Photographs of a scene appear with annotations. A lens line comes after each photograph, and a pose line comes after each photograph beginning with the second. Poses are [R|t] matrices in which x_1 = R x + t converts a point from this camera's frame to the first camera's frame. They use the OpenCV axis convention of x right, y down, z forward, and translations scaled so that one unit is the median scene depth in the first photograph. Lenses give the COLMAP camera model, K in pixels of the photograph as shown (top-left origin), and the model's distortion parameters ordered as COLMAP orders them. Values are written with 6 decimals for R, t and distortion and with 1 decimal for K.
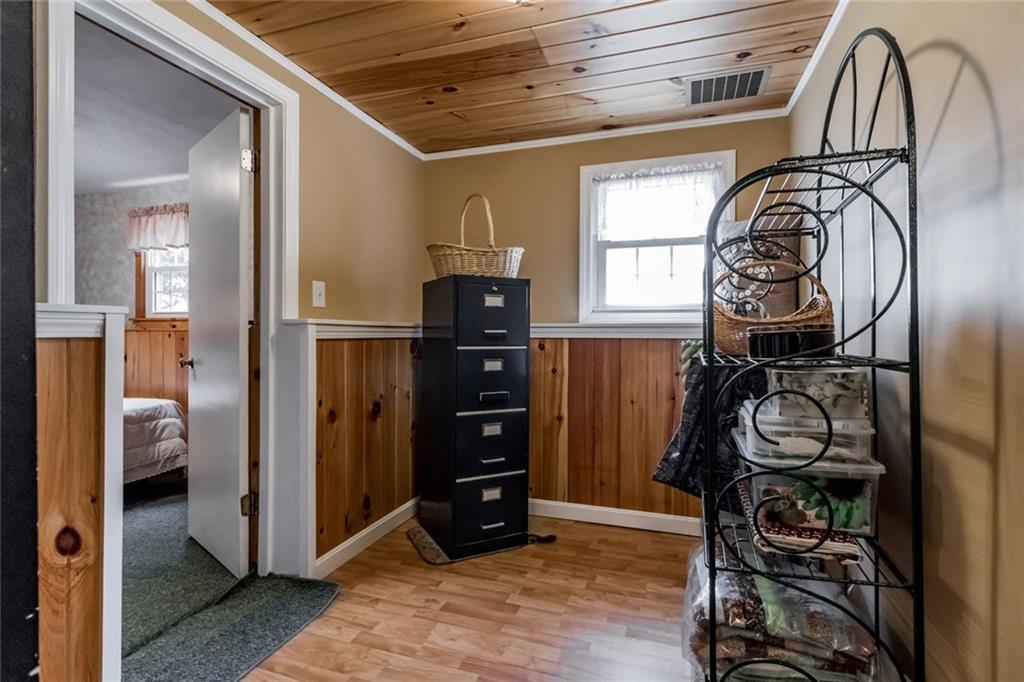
lens RADIAL K [[494.0, 0, 513.1], [0, 494.0, 332.6], [0, 0, 1]] dist [0.000732, 0.000649]
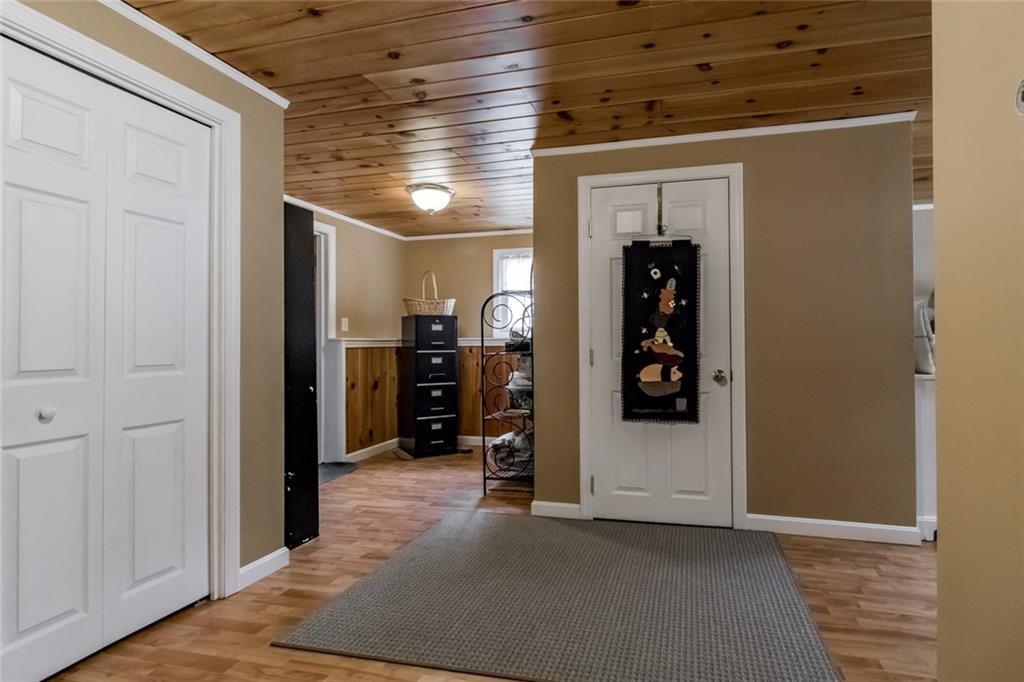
lens RADIAL K [[494.0, 0, 564.1], [0, 494.0, 335.2], [0, 0, 1]] dist [0.000732, 0.000649]
pose [[0.995903, -0.007408, 0.090124, 0.264565], [0.008192, 0.999932, -0.008342, -0.012420], [-0.090056, 0.009046, 0.995896, -0.924288]]
